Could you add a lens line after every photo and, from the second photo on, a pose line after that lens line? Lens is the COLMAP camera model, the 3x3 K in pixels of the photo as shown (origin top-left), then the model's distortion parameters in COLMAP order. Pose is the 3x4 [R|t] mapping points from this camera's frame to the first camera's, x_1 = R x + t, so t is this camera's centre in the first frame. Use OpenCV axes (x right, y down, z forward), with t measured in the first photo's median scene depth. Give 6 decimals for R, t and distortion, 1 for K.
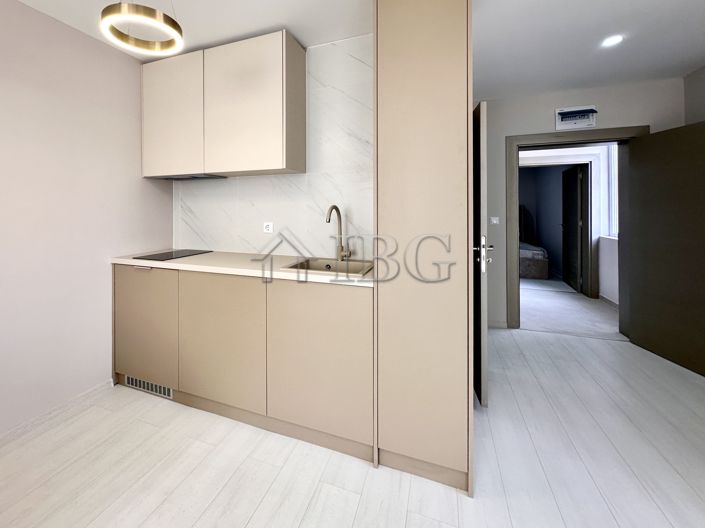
lens RADIAL K [[323.1, 0, 307.2], [0, 323.1, 208.3], [0, 0, 1]] dist [-0.002351, -0.000062]
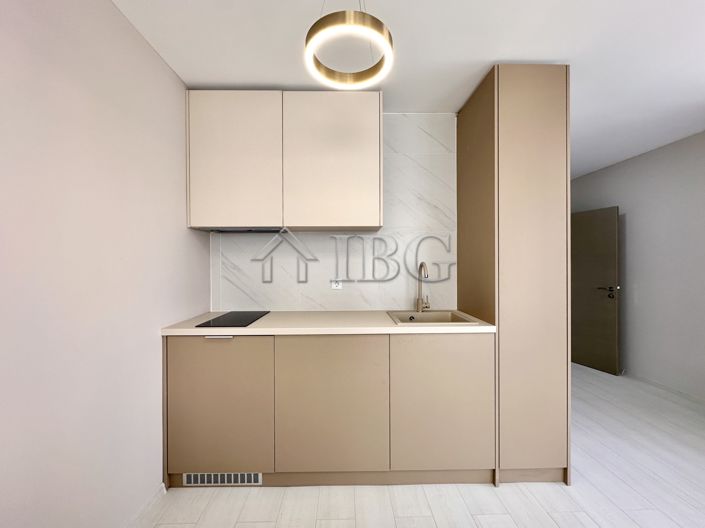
lens RADIAL K [[282.2, 0, 353.6], [0, 282.2, 264.4], [0, 0, 1]] dist [-0.009158, 0.001766]
pose [[0.913565, 0.000774, 0.406693, -0.460793], [0.000006, 0.999998, -0.001918, 0.000685], [-0.406694, 0.001755, 0.913563, 0.193547]]
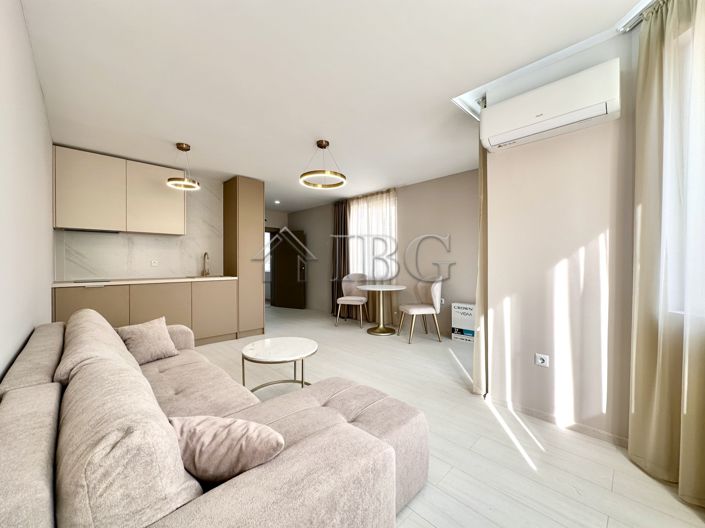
lens RADIAL K [[282.2, 0, 351.2], [0, 282.2, 262.9], [0, 0, 1]] dist [-0.009158, 0.001766]
pose [[0.407797, 0.008504, 0.913033, -1.195024], [0.009786, 0.999858, -0.013683, 0.096284], [-0.913020, 0.014515, 0.407656, -0.705254]]
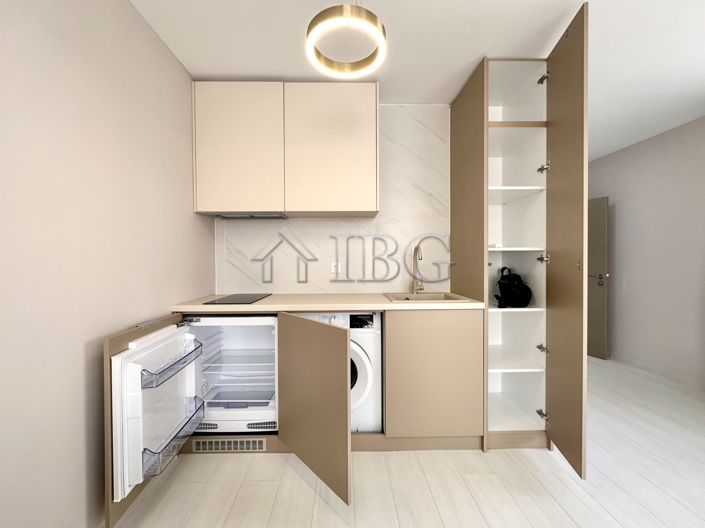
lens RADIAL K [[282.2, 0, 354.1], [0, 282.2, 264.6], [0, 0, 1]] dist [-0.009158, 0.001766]
pose [[0.911809, -0.004336, 0.410591, -0.476453], [0.000952, 0.999964, 0.008444, 0.044174], [-0.410613, -0.007308, 0.911780, 0.149827]]
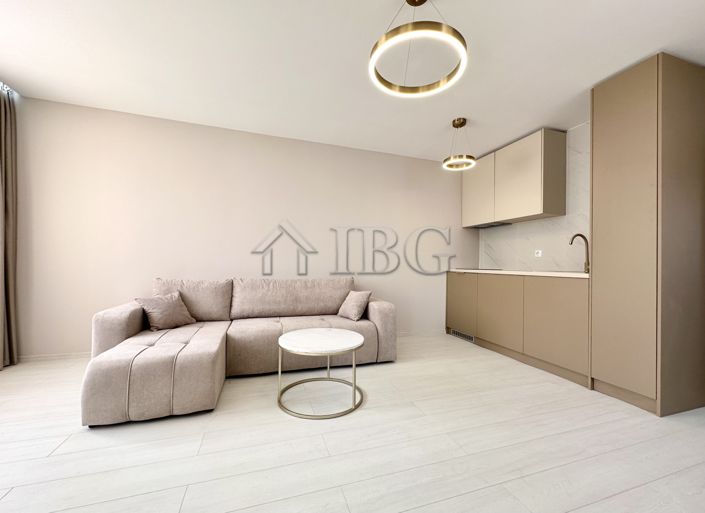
lens RADIAL K [[288.7, 0, 355.5], [0, 288.7, 260.0], [0, 0, 1]] dist [-0.002488, 0.001452]
pose [[0.656014, 0.003160, -0.754742, 0.367996], [-0.021055, 0.999679, -0.014115, 0.136642], [0.754455, 0.025151, 0.655870, -0.588063]]
